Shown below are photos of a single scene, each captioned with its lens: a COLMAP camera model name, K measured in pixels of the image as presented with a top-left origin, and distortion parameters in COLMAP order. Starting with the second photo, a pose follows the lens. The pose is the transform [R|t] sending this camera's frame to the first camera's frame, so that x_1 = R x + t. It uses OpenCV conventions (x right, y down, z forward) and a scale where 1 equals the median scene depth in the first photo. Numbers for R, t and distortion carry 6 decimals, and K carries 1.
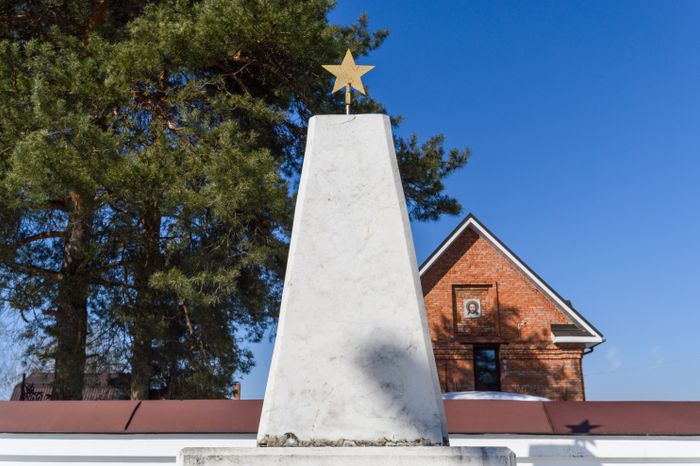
lens RADIAL K [[647.3, 0, 350.0], [0, 647.3, 233.0], [0, 0, 1]] dist [0.001548, 0.001211]
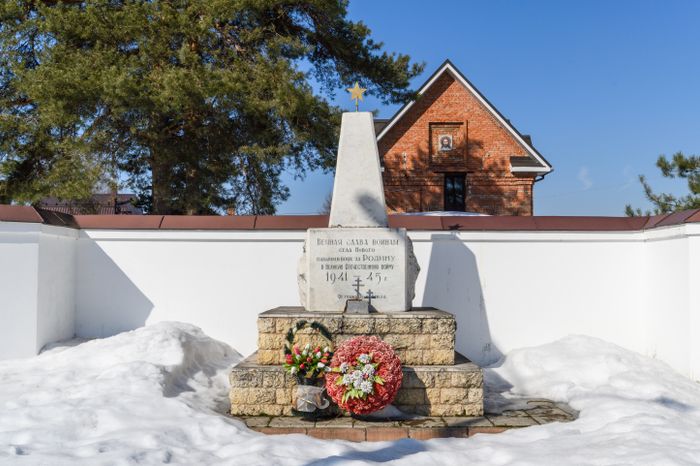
lens RADIAL K [[647.3, 0, 350.0], [0, 647.3, 233.0], [0, 0, 1]] dist [0.001548, 0.001211]
pose [[0.999798, 0.001224, 0.020057, -0.009179], [-0.006627, 0.962392, 0.271582, -0.046257], [-0.018970, -0.271660, 0.962206, -0.185758]]
